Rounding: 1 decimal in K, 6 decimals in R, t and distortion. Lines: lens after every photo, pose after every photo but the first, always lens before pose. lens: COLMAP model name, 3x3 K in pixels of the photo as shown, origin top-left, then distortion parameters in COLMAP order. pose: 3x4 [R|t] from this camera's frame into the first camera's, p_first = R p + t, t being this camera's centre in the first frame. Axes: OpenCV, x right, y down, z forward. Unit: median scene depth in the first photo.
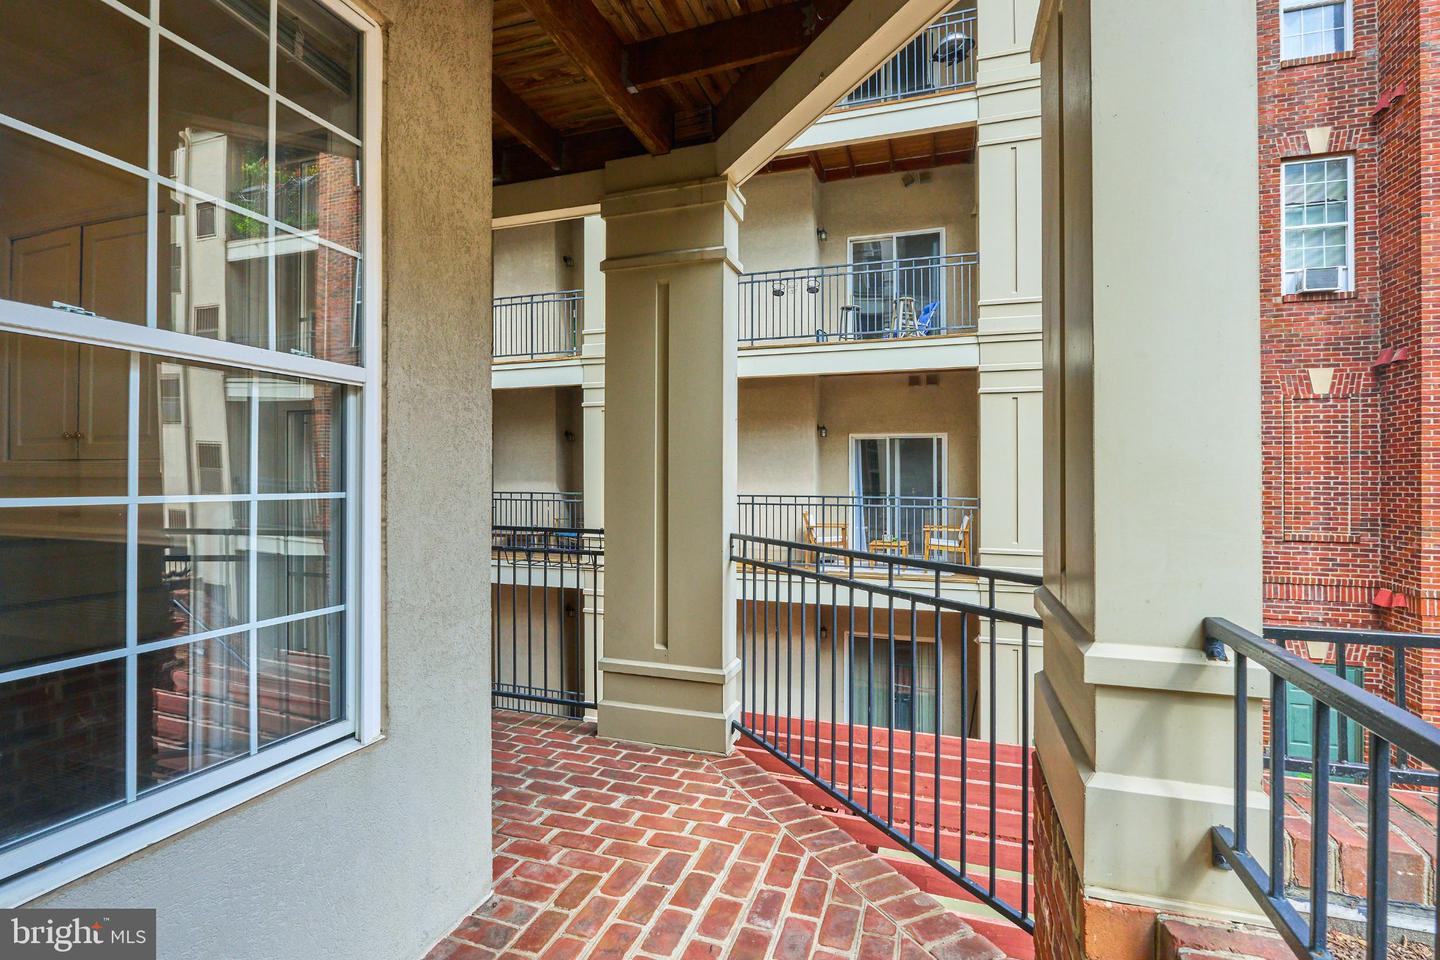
lens RADIAL K [[669.9, 0, 723.2], [0, 669.9, 475.7], [0, 0, 1]] dist [-0.015093, 0.003417]
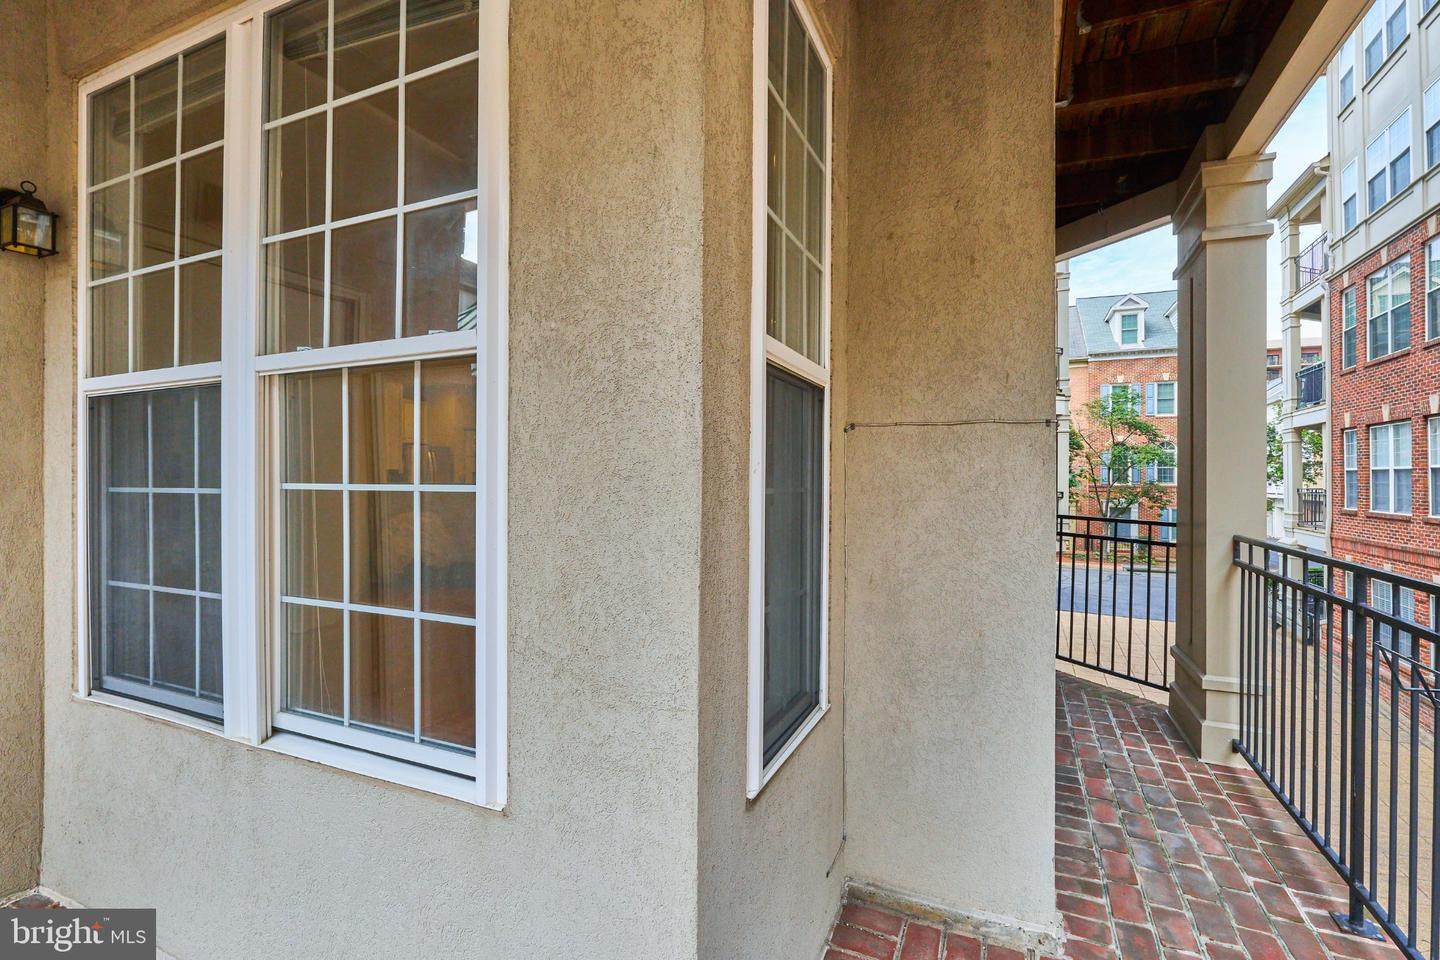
lens RADIAL K [[669.9, 0, 723.2], [0, 669.9, 475.7], [0, 0, 1]] dist [-0.015093, 0.003417]
pose [[-0.096613, -0.002034, -0.995320, 0.201037], [0.007907, 0.999965, -0.002811, 0.016125], [0.995291, -0.008141, -0.096594, 1.210844]]
